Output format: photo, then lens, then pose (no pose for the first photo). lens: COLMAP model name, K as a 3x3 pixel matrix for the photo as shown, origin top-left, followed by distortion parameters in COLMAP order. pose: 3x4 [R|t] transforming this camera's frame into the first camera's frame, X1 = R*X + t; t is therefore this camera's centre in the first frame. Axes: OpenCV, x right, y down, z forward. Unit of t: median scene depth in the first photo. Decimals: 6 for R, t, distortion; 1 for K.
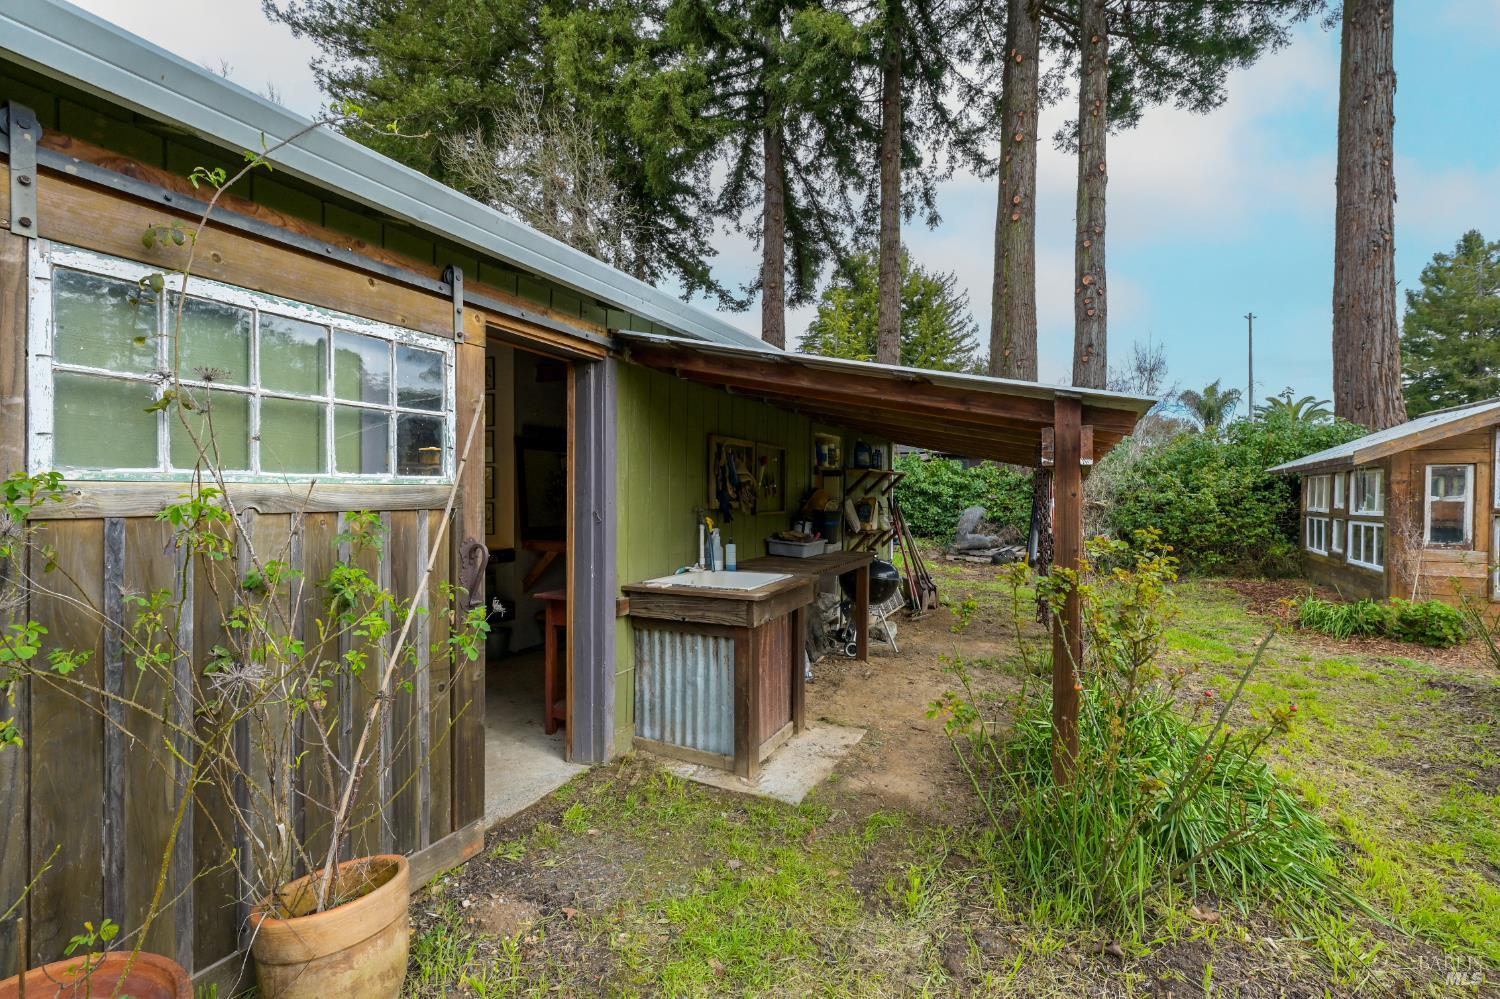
lens RADIAL K [[644.8, 0, 750.4], [0, 644.8, 500.9], [0, 0, 1]] dist [0.000520, 0.000130]
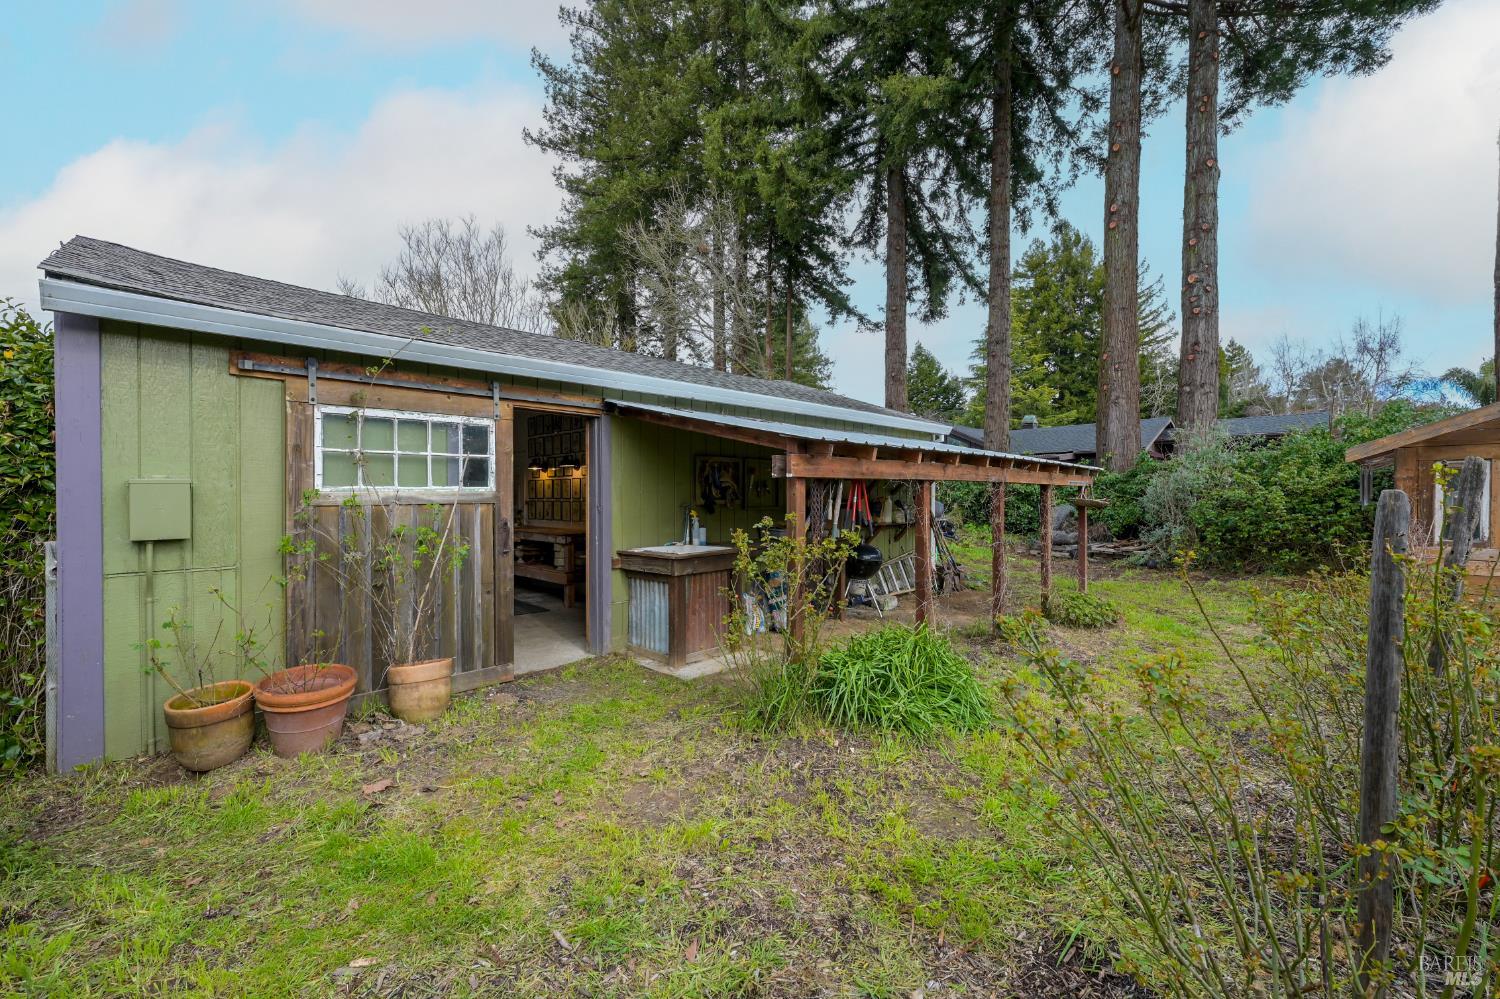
lens RADIAL K [[597.6, 0, 749.4], [0, 597.6, 502.2], [0, 0, 1]] dist [-0.000181, 0.000950]
pose [[0.951874, -0.001730, -0.306484, 0.149915], [0.002228, 0.999997, 0.001273, 0.001494], [0.306481, -0.001895, 0.951875, -0.090378]]
